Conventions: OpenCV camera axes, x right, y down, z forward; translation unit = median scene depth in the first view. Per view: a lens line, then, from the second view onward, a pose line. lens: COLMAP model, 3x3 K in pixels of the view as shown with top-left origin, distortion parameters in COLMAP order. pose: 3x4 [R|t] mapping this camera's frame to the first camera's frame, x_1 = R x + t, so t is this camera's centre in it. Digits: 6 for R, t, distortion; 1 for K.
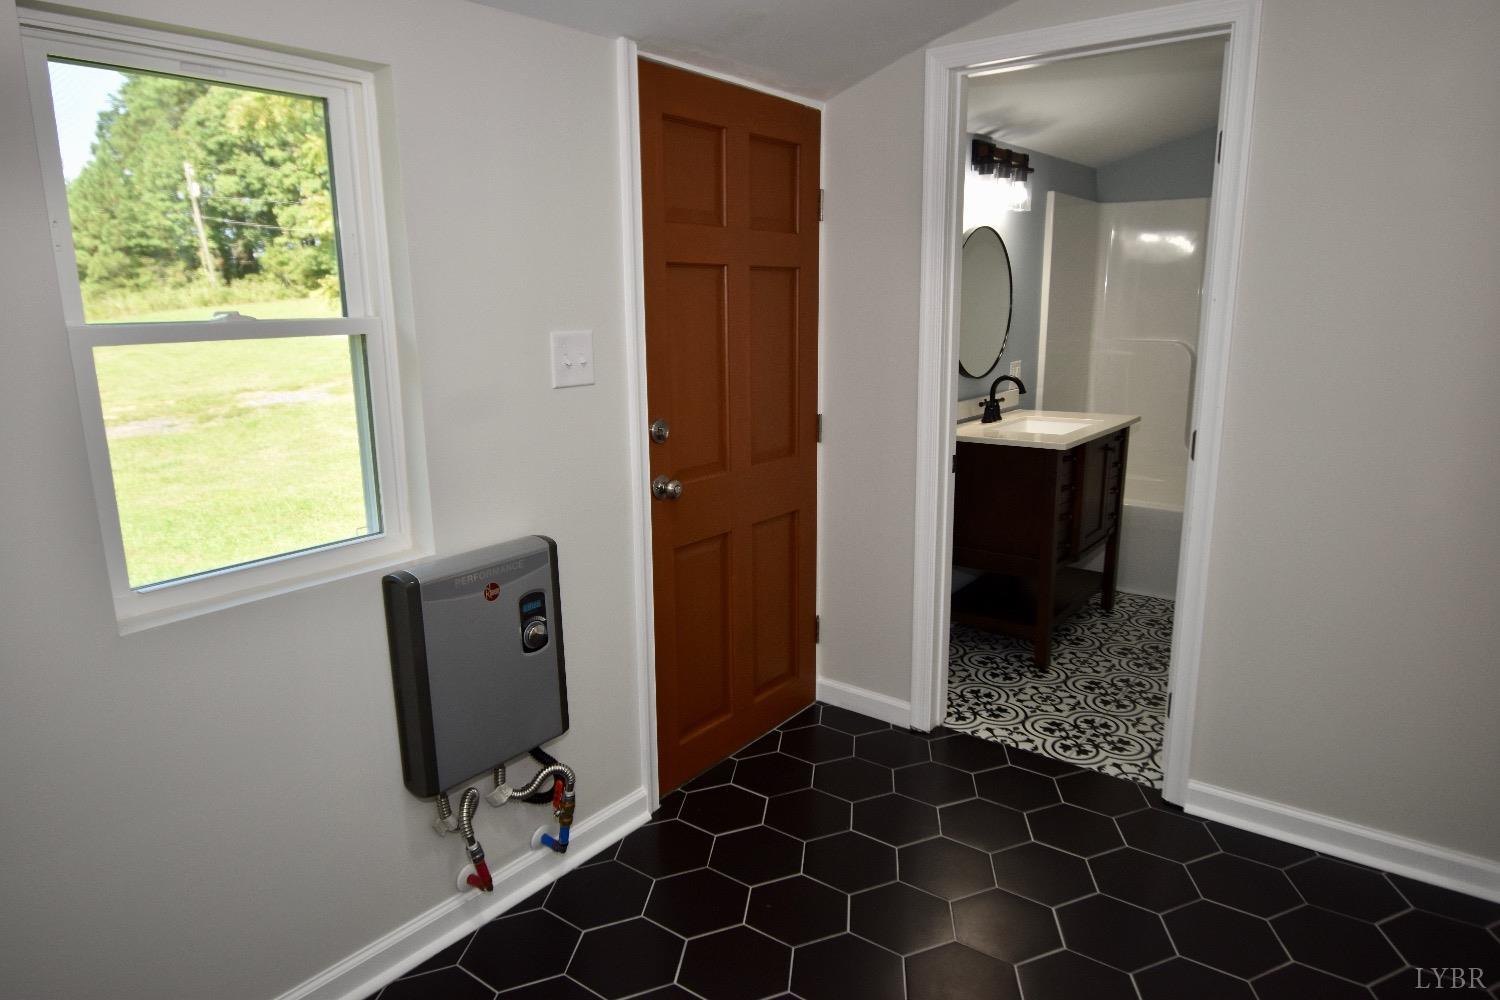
lens RADIAL K [[952.5, 0, 750.0], [0, 952.5, 500.0], [0, 0, 1]] dist [0.000617, 0.000046]
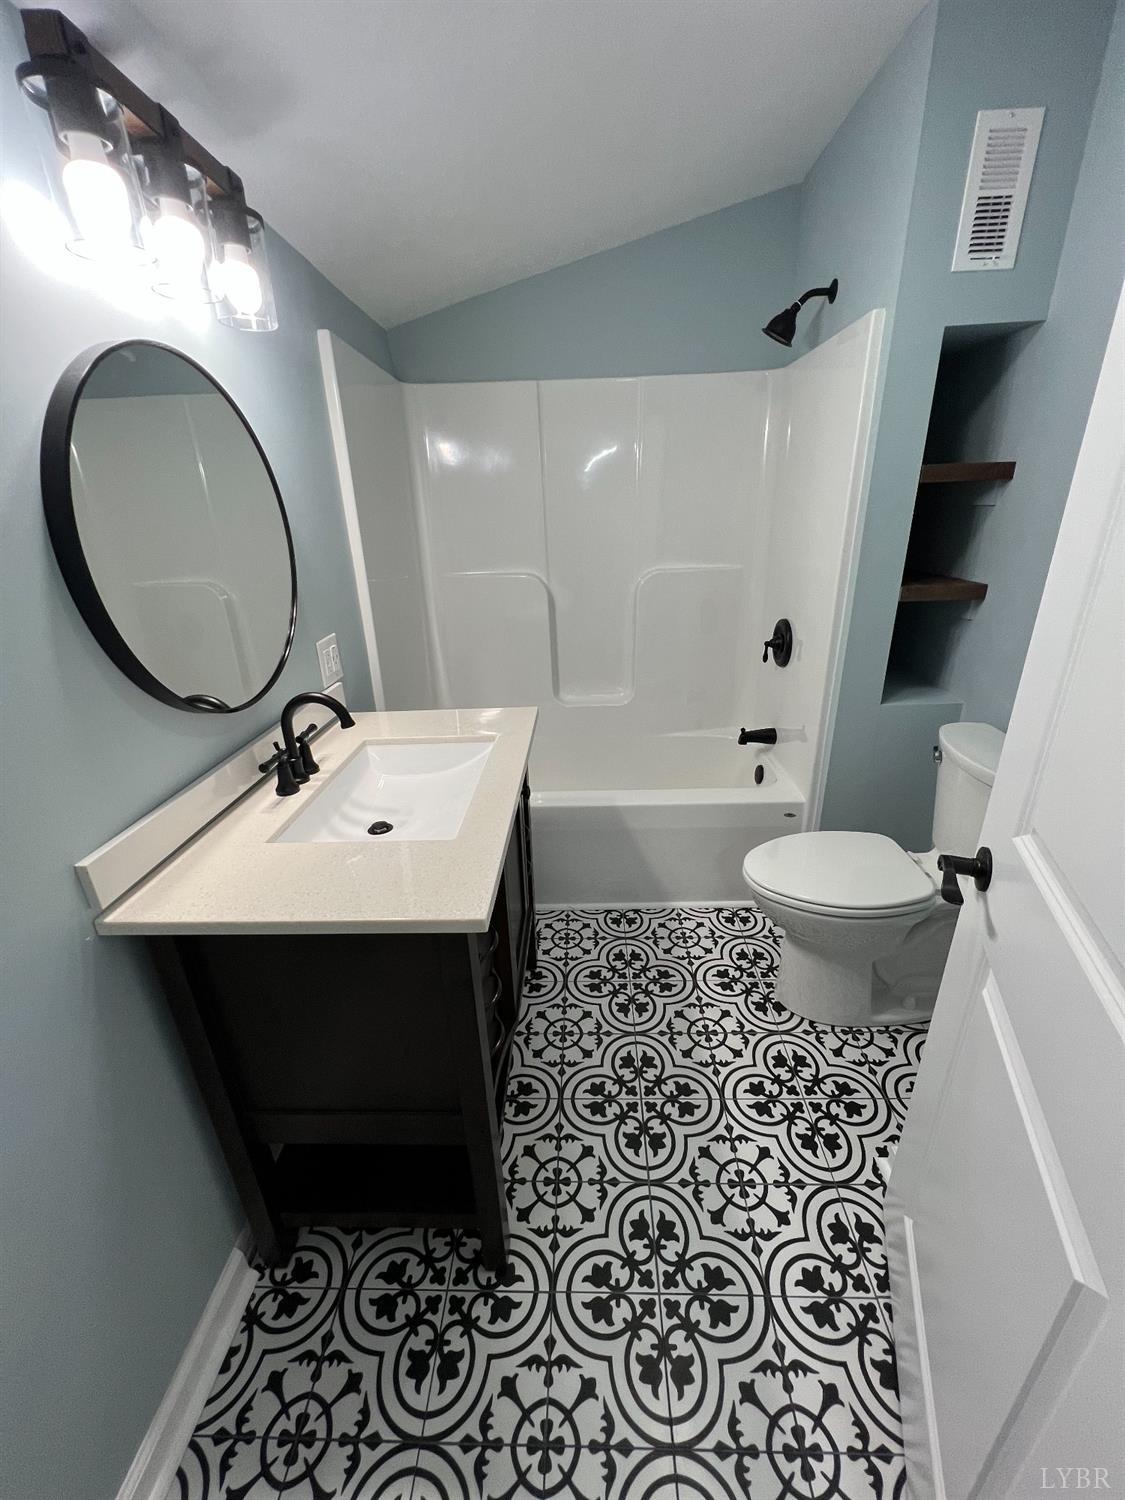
lens RADIAL K [[599.9, 0, 569.5], [0, 599.9, 743.8], [0, 0, 1]] dist [-0.002184, -0.000021]
pose [[0.812194, -0.230481, 0.535929, 0.211668], [0.146306, 0.969763, 0.195330, -0.148353], [-0.564744, -0.080236, 0.821356, 0.680791]]
